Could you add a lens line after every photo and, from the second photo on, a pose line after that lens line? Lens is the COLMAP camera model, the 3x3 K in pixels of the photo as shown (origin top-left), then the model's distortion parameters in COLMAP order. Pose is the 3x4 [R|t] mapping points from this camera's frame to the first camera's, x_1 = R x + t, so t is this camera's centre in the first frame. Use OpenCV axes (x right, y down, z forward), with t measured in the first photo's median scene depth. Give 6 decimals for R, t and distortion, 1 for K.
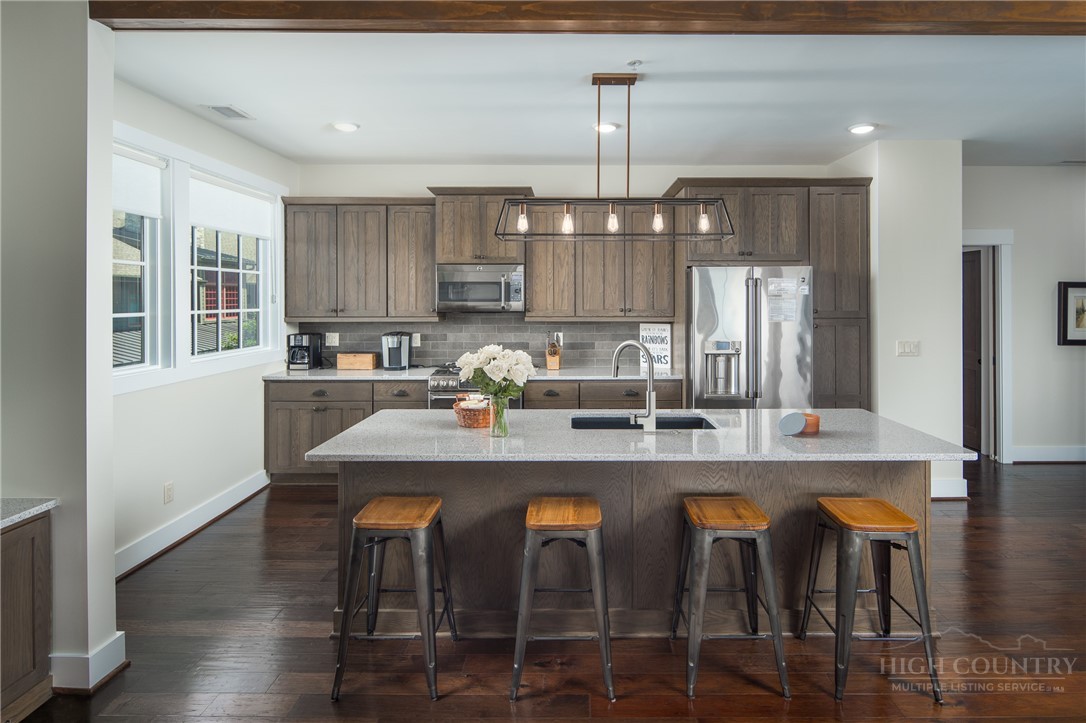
lens RADIAL K [[572.5, 0, 585.2], [0, 572.5, 299.0], [0, 0, 1]] dist [0.005090, -0.000196]
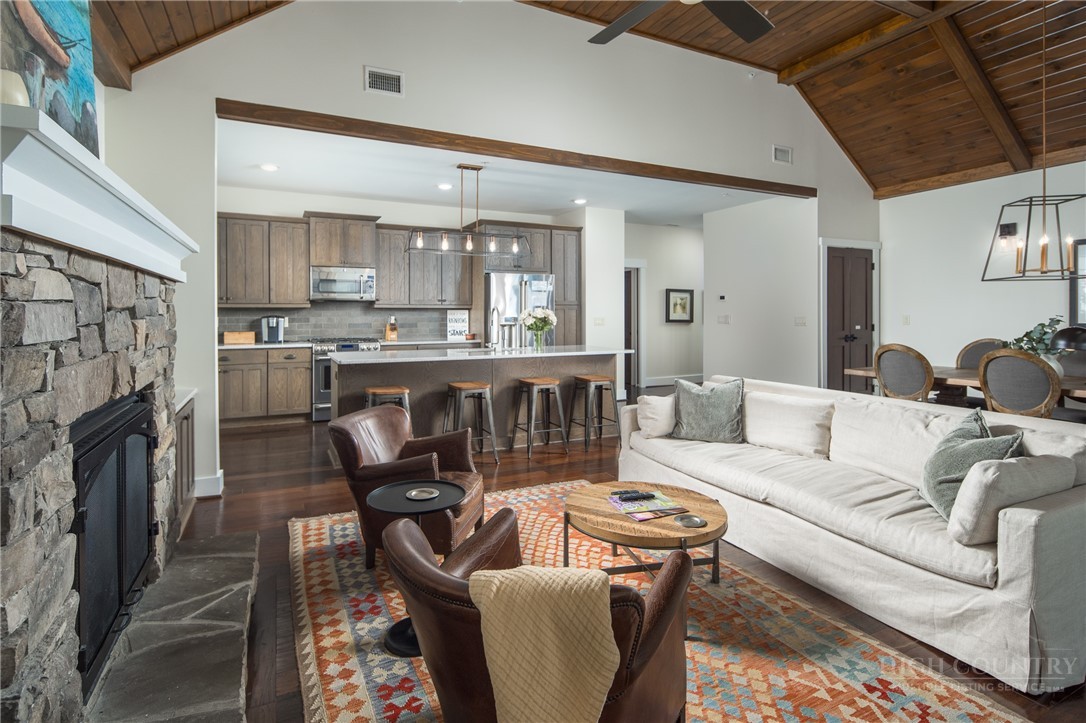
lens RADIAL K [[526.4, 0, 539.6], [0, 526.4, 312.4], [0, 0, 1]] dist [0.013284, -0.009785]
pose [[0.903287, 0.000028, 0.429036, -0.310476], [0.001073, 0.999997, -0.002323, 0.056570], [-0.429035, 0.002559, 0.903284, -0.407140]]
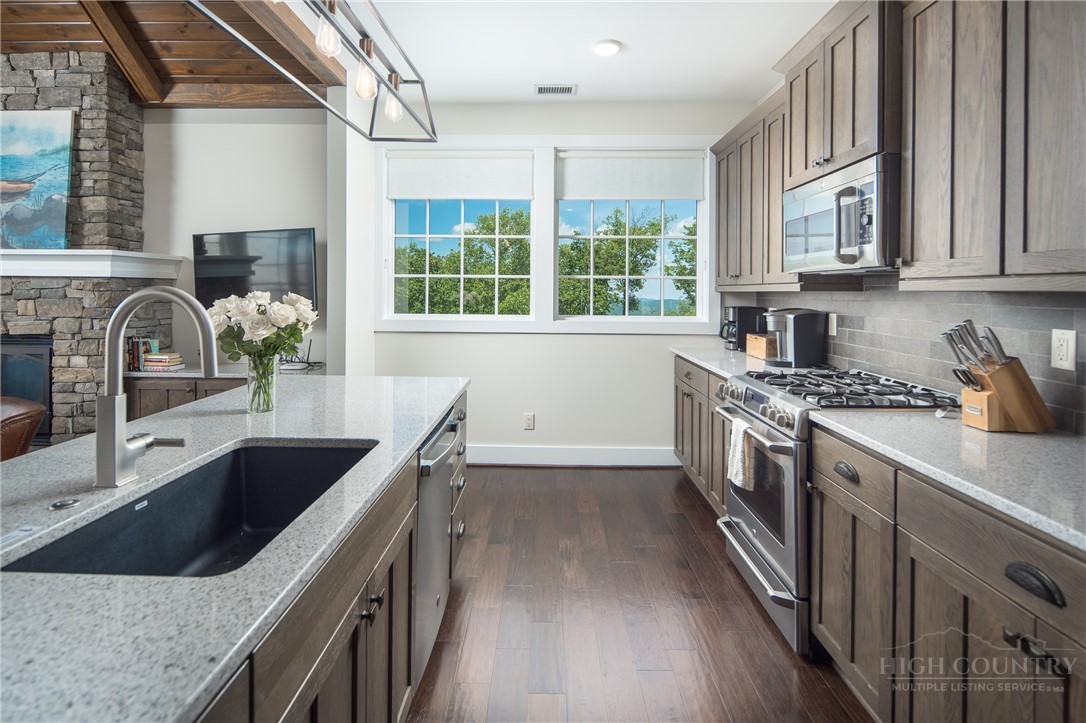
lens RADIAL K [[537.6, 0, 528.6], [0, 537.6, 287.8], [0, 0, 1]] dist [0.029242, -0.016847]
pose [[-0.050027, -0.004602, -0.998737, 0.310896], [-0.006173, 0.999972, -0.004298, 0.041469], [0.998729, 0.005950, -0.050054, 0.770320]]
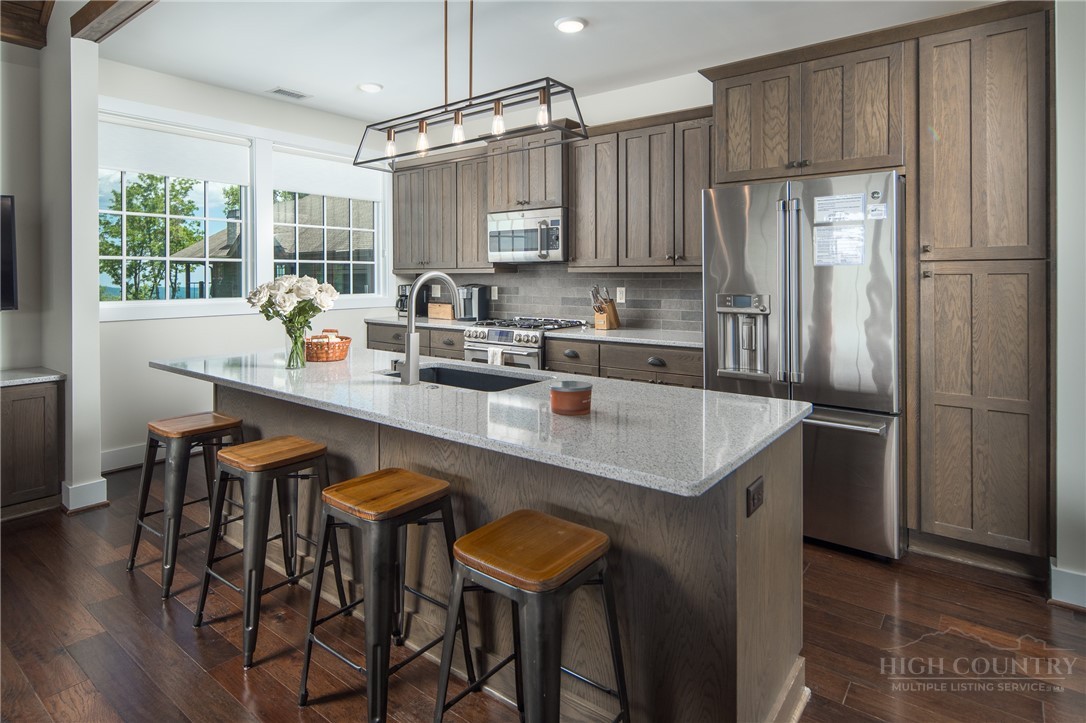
lens RADIAL K [[598.8, 0, 540.9], [0, 598.8, 276.3], [0, 0, 1]] dist [0.004648, 0.000920]
pose [[0.779755, -0.000759, -0.626084, 0.453127], [0.001625, 0.999998, 0.000812, 0.045696], [0.626082, -0.001651, 0.779755, 0.261291]]
